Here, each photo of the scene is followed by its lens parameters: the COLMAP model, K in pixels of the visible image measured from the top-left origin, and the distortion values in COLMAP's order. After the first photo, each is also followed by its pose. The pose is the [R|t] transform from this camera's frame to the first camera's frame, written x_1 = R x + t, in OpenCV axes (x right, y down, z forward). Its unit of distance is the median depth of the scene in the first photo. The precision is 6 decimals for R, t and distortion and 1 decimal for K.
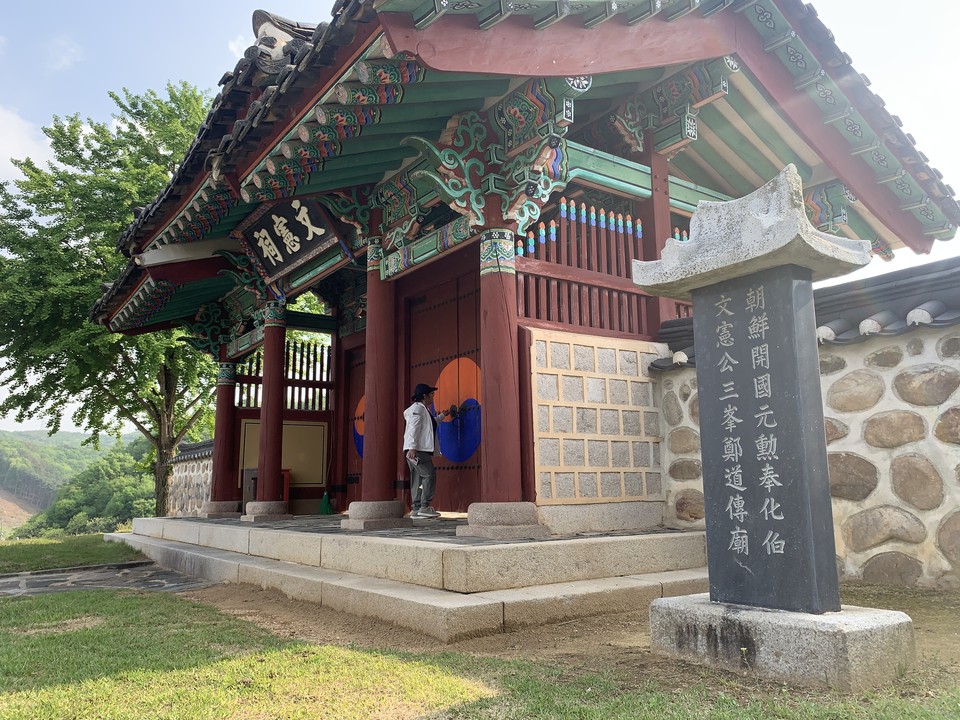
lens RADIAL K [[740.0, 0, 480.0], [0, 740.0, 360.0], [0, 0, 1]] dist [0.081875, -0.104612]
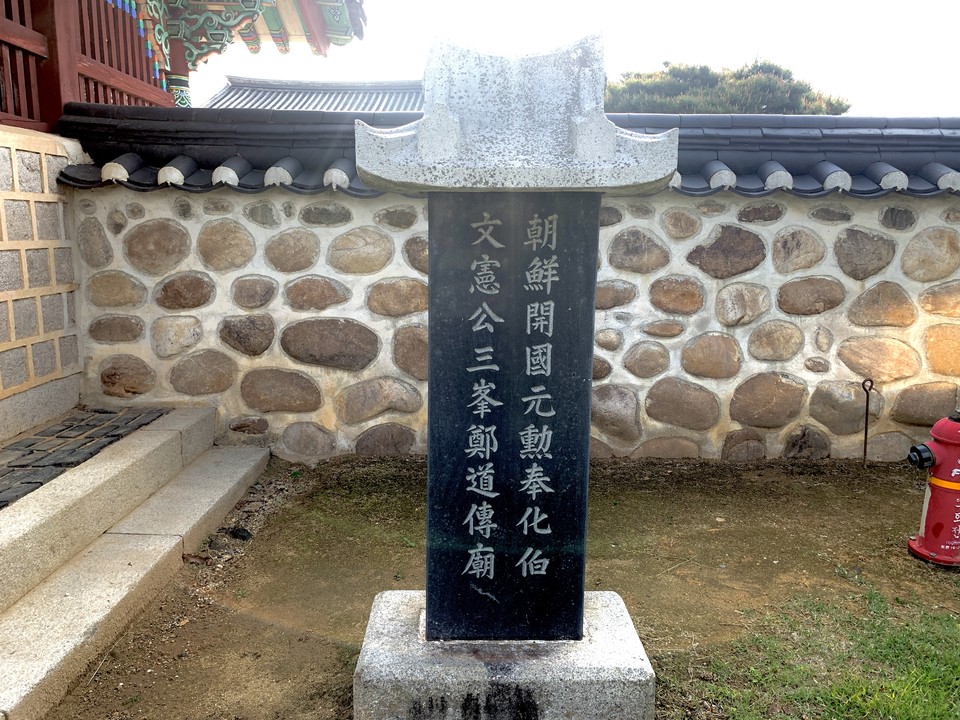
lens RADIAL K [[740.0, 0, 480.0], [0, 740.0, 360.0], [0, 0, 1]] dist [0.081875, -0.104612]
pose [[0.588809, -0.120935, 0.799174, -0.133287], [-0.151377, 0.954748, 0.256008, -0.083430], [-0.793970, -0.271717, 0.543858, 0.403324]]
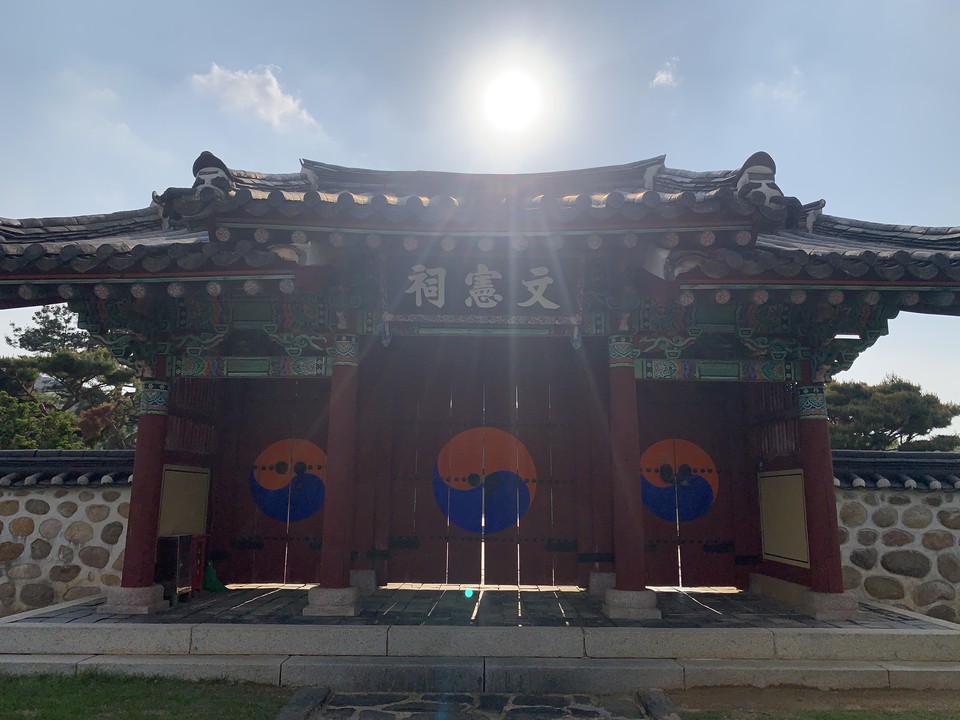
lens RADIAL K [[740.0, 0, 480.0], [0, 740.0, 360.0], [0, 0, 1]] dist [0.081875, -0.104612]
pose [[0.577385, 0.168175, 0.798964, -1.739295], [-0.157120, 0.983153, -0.093400, 0.004352], [-0.801212, -0.071606, 0.594081, 0.833940]]
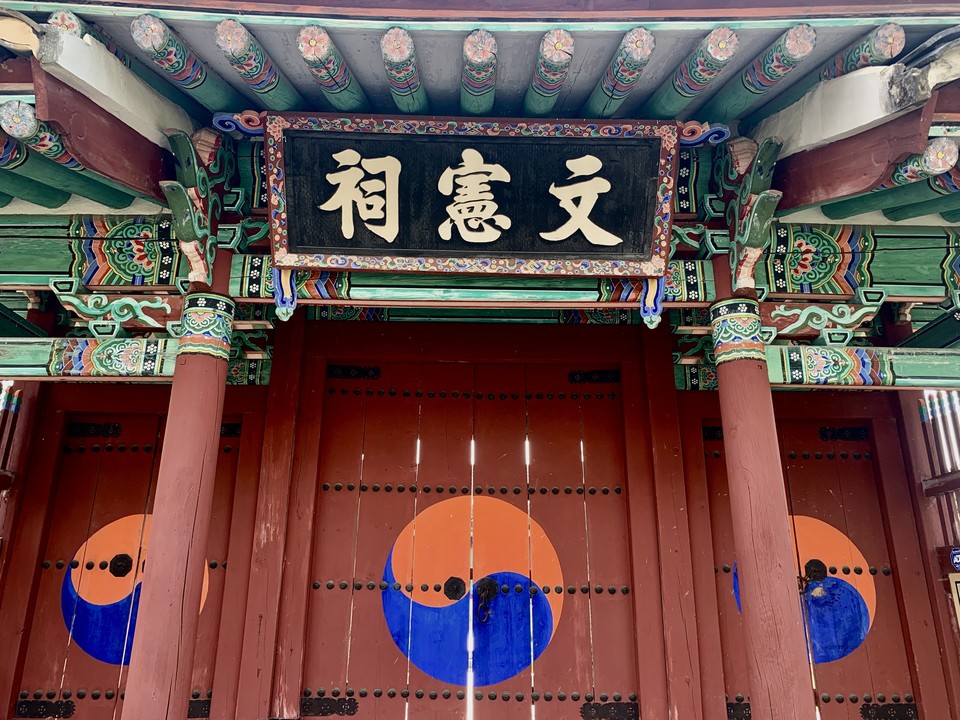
lens RADIAL K [[753.7, 0, 481.3], [0, 753.7, 342.8], [0, 0, 1]] dist [-0.007196, -0.001952]
pose [[0.561614, 0.292071, 0.774135, -1.070878], [-0.157783, 0.956260, -0.246318, 0.055942], [-0.812216, 0.016190, 0.583132, 1.304434]]
